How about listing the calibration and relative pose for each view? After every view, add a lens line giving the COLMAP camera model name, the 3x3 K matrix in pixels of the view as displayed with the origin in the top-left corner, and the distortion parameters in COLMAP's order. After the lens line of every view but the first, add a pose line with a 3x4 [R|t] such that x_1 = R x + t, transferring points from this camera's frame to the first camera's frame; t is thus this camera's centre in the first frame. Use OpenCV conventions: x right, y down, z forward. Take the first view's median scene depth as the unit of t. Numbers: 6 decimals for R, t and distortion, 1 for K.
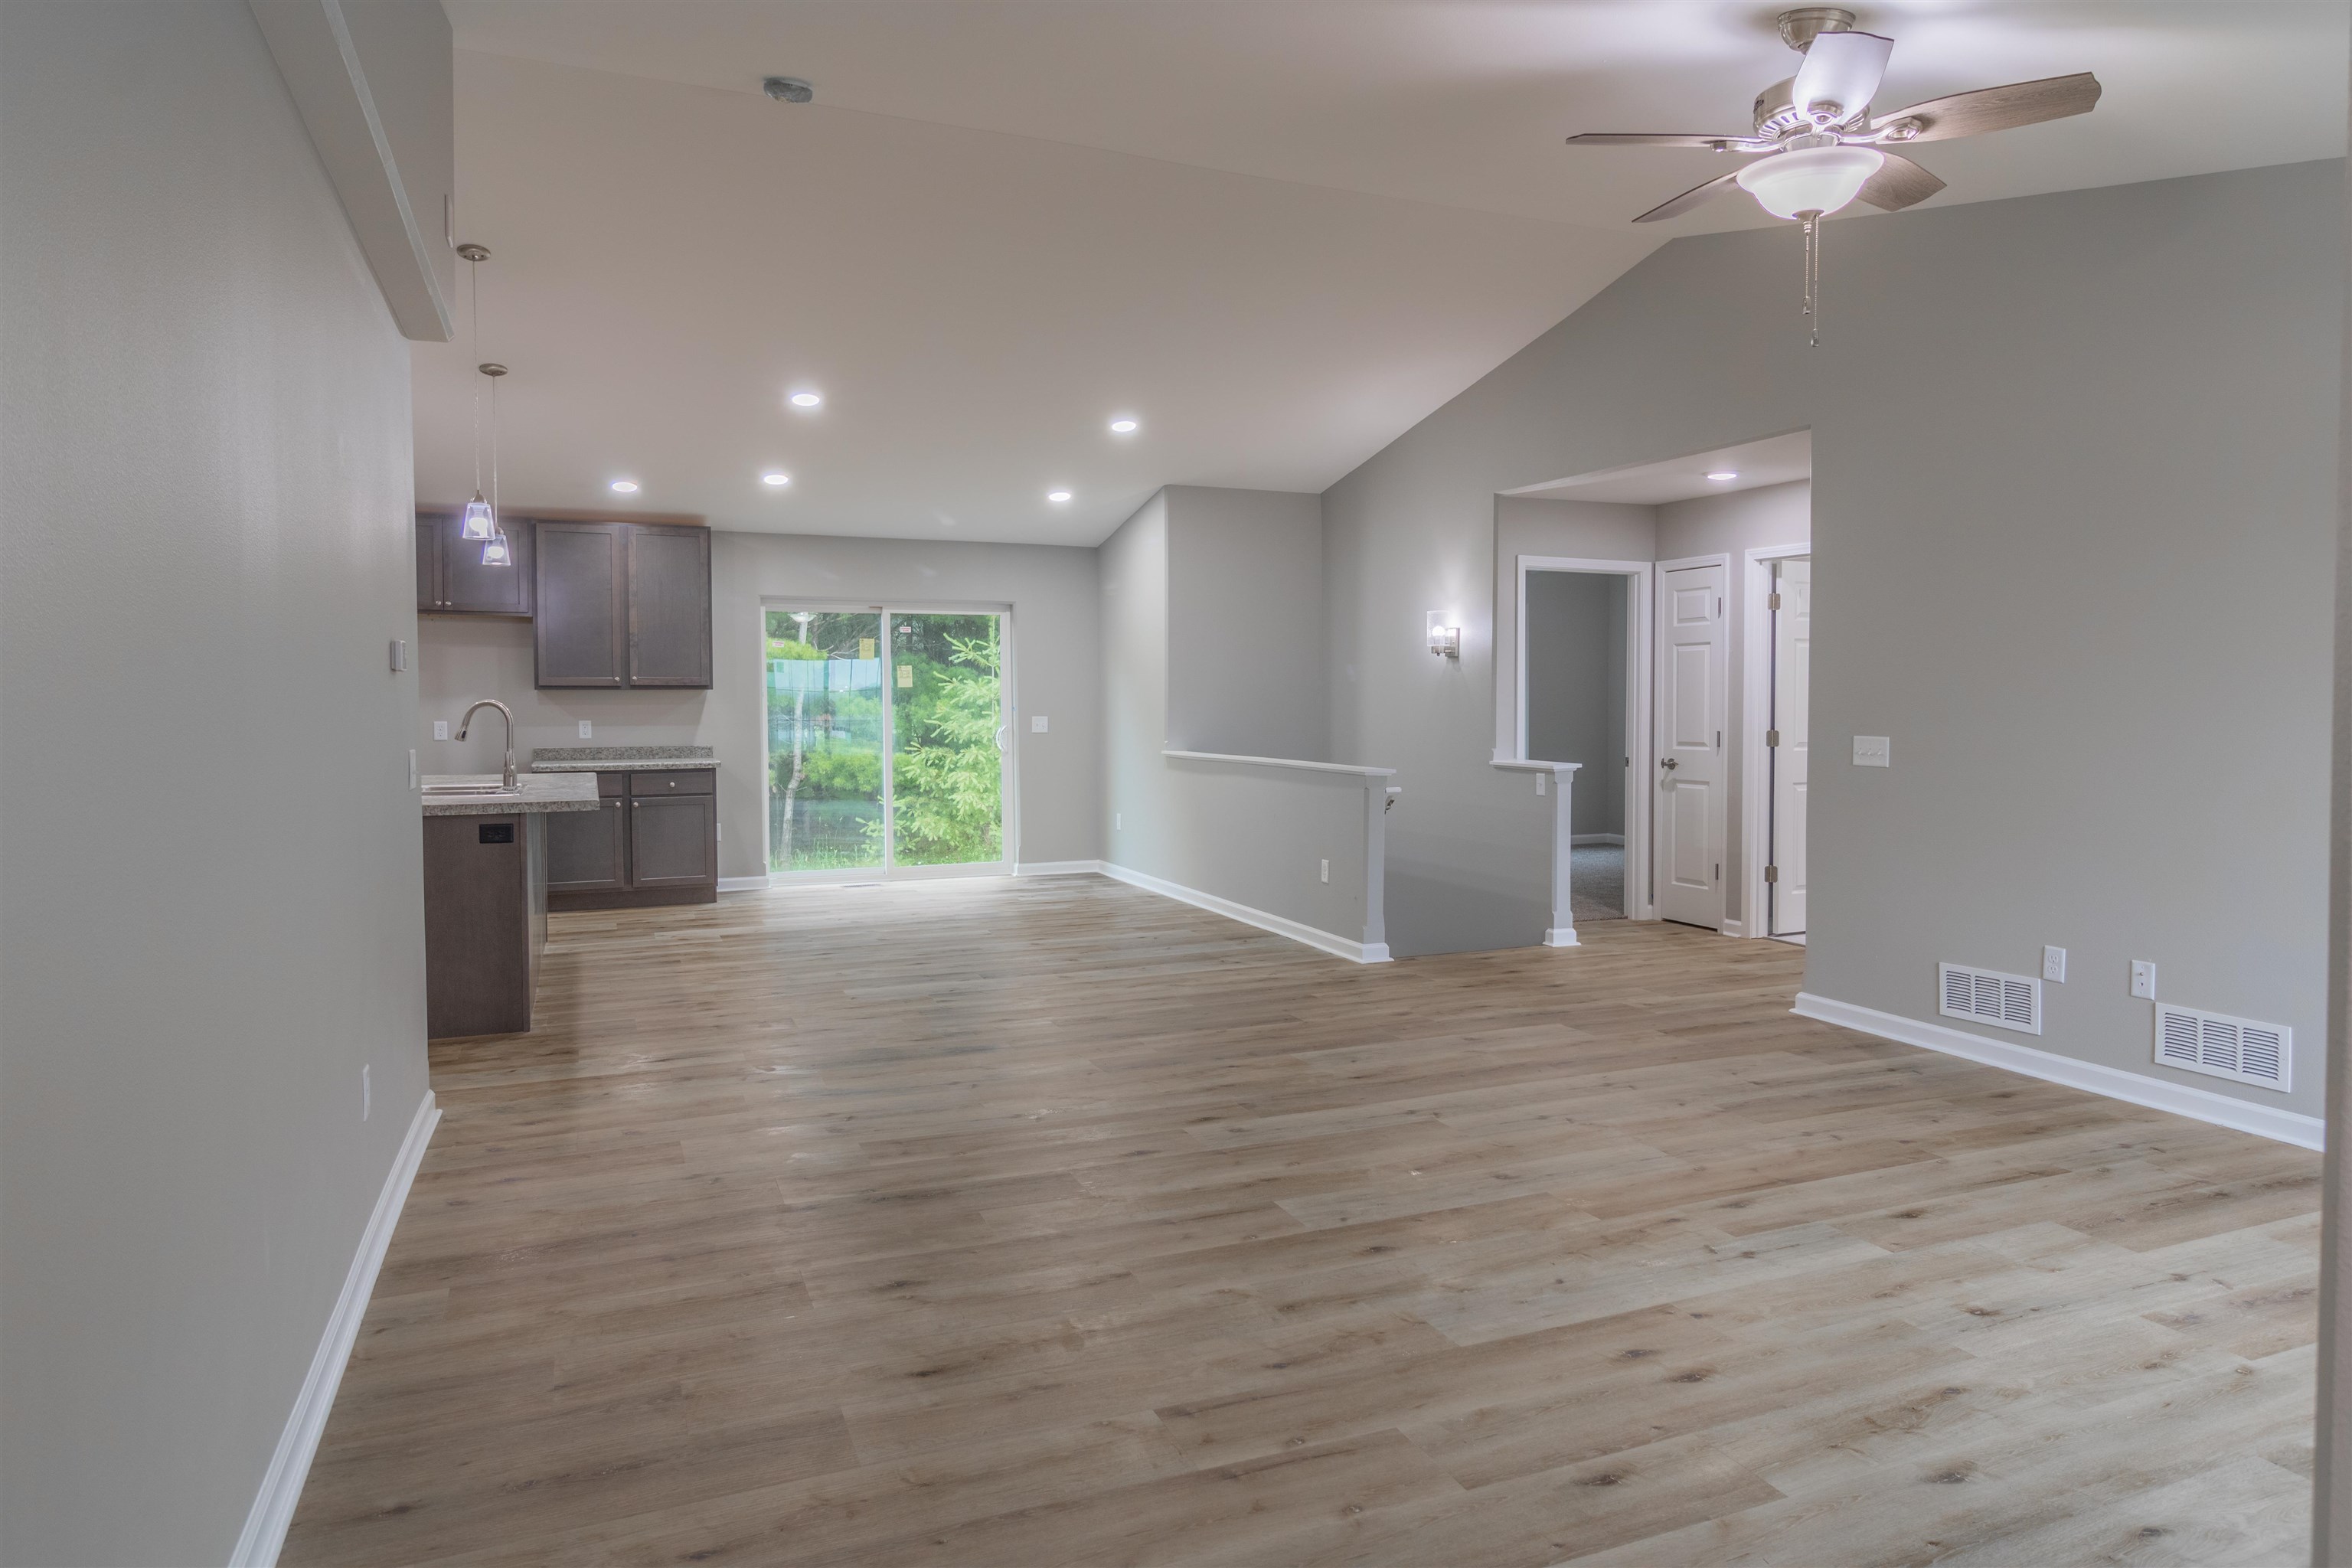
lens RADIAL K [[1424.0, 0, 1177.9], [0, 1424.0, 754.9], [0, 0, 1]] dist [-0.001215, -0.000251]
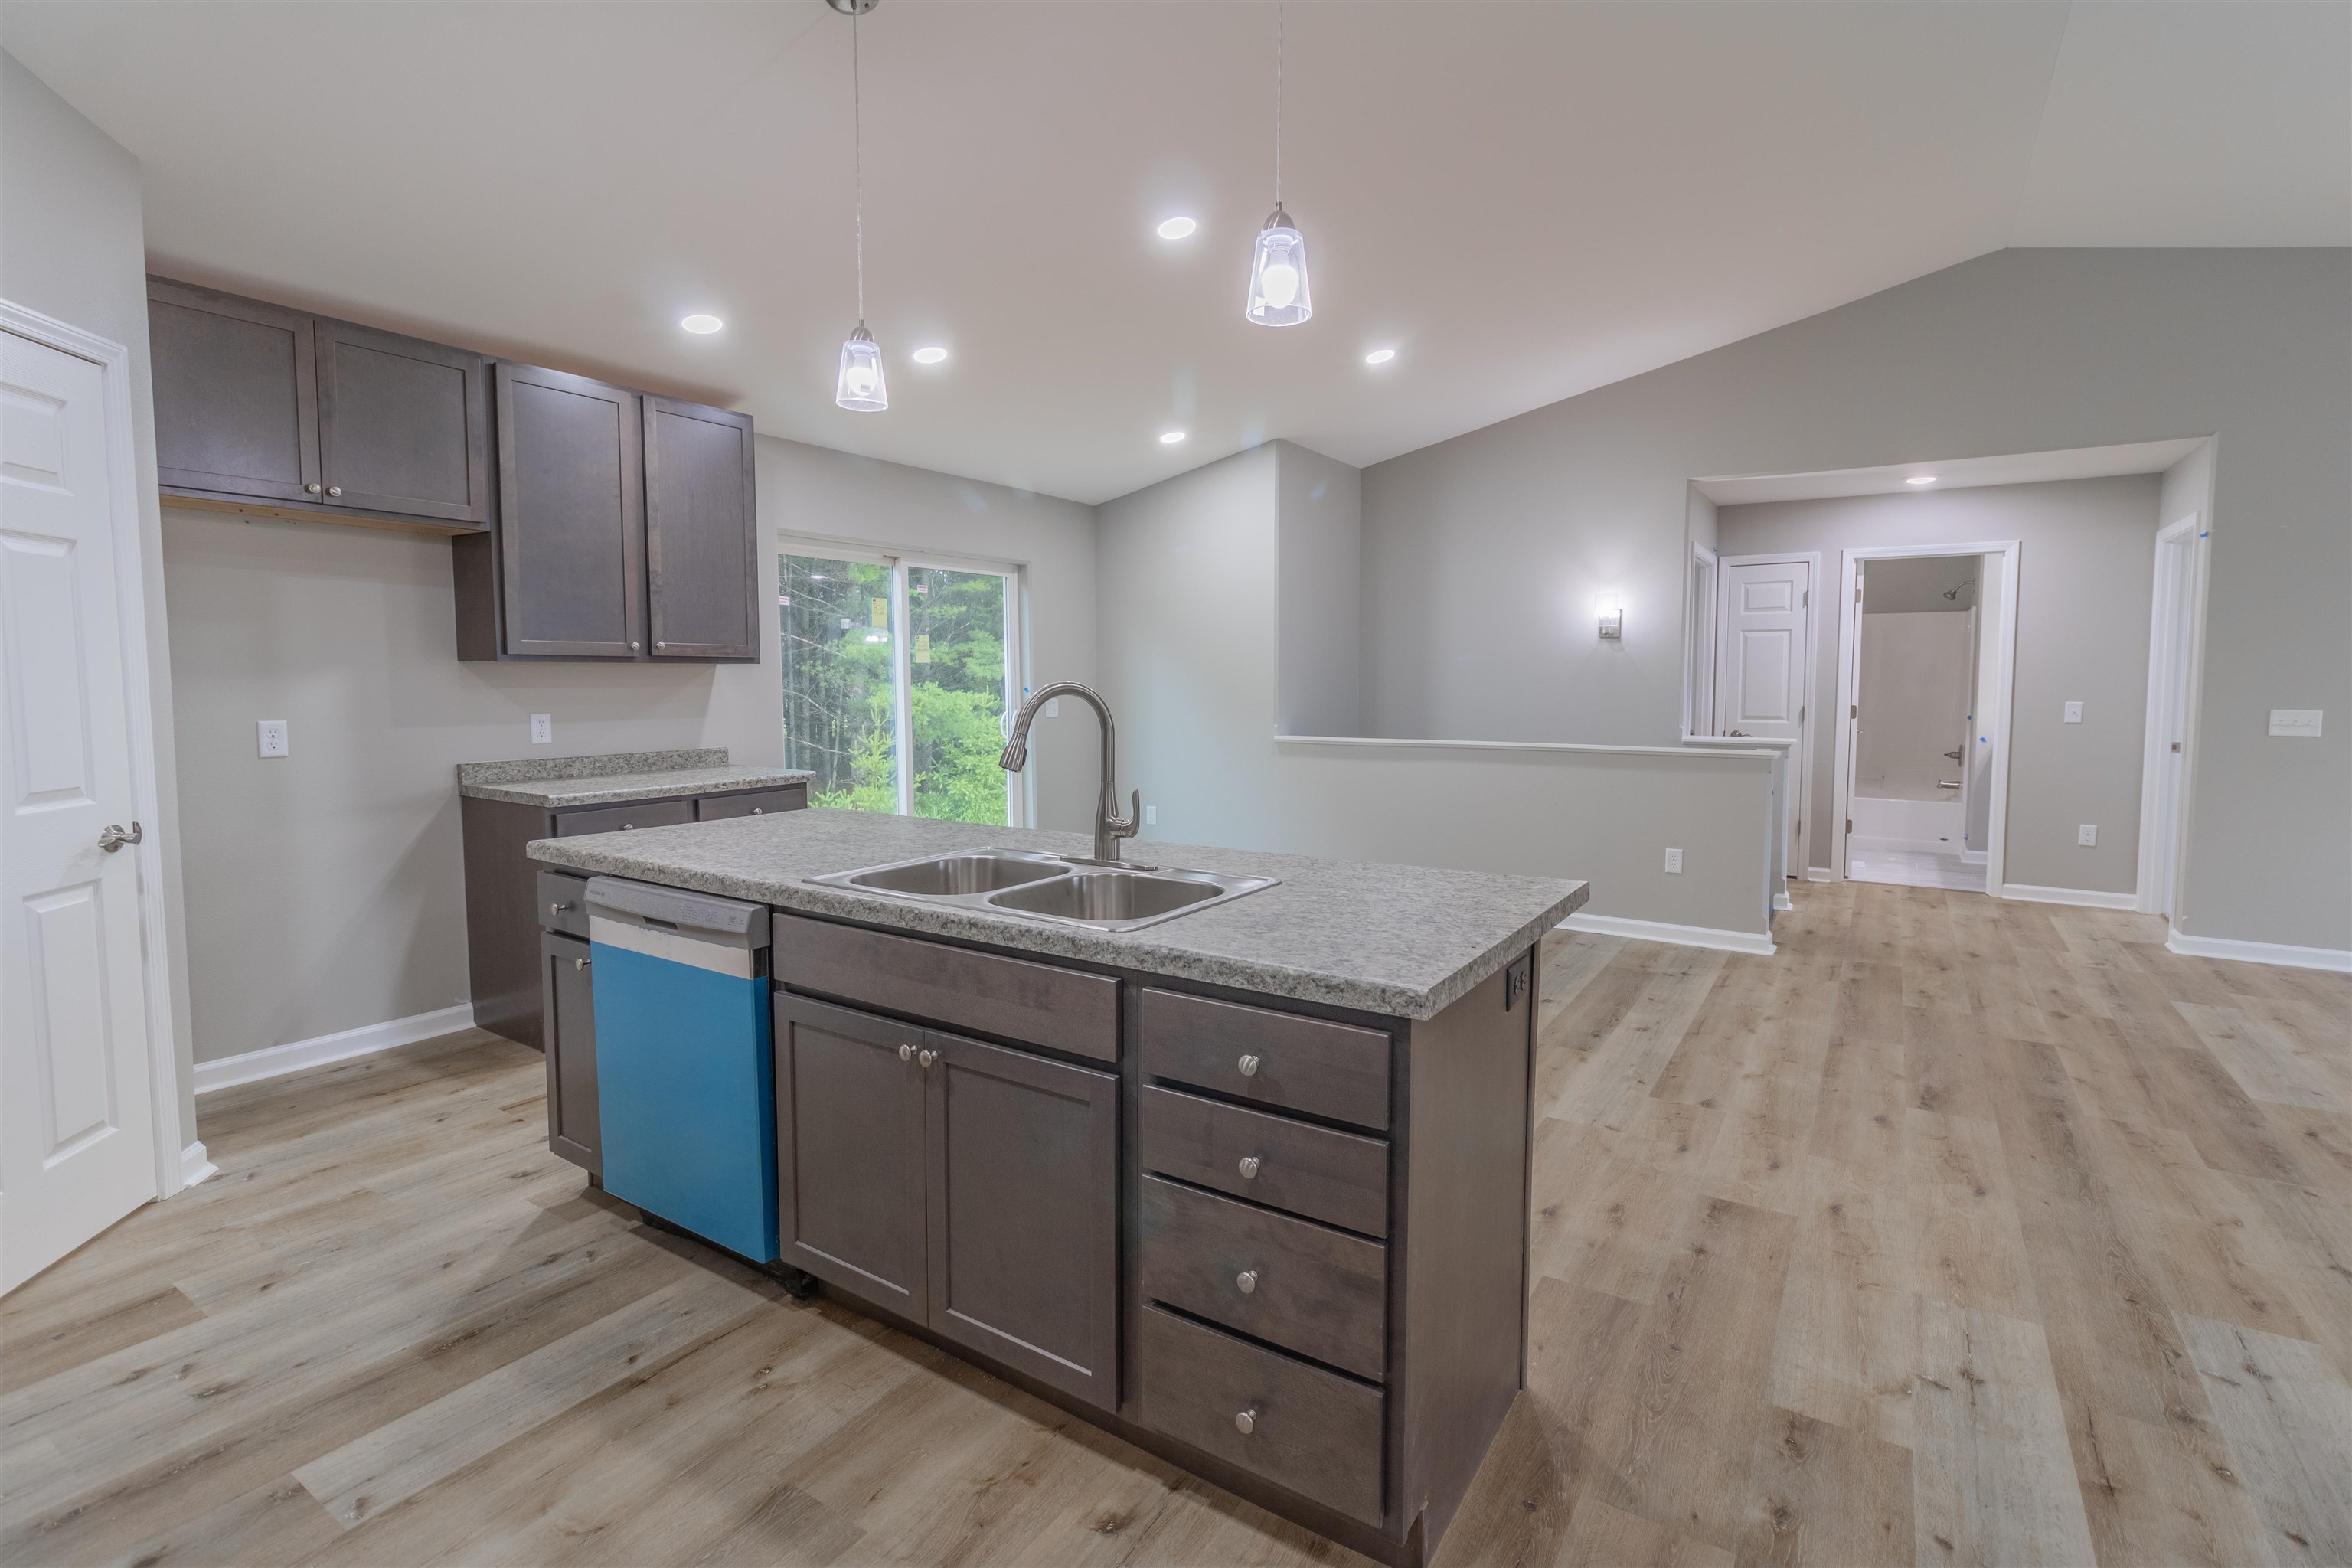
lens RADIAL K [[1088.7, 0, 1182.7], [0, 1088.7, 747.7], [0, 0, 1]] dist [0.000281, -0.000035]
pose [[0.827033, -0.035075, 0.561059, -0.462006], [0.022997, 0.999327, 0.028573, -0.017183], [-0.561683, -0.010728, 0.827283, 0.478083]]
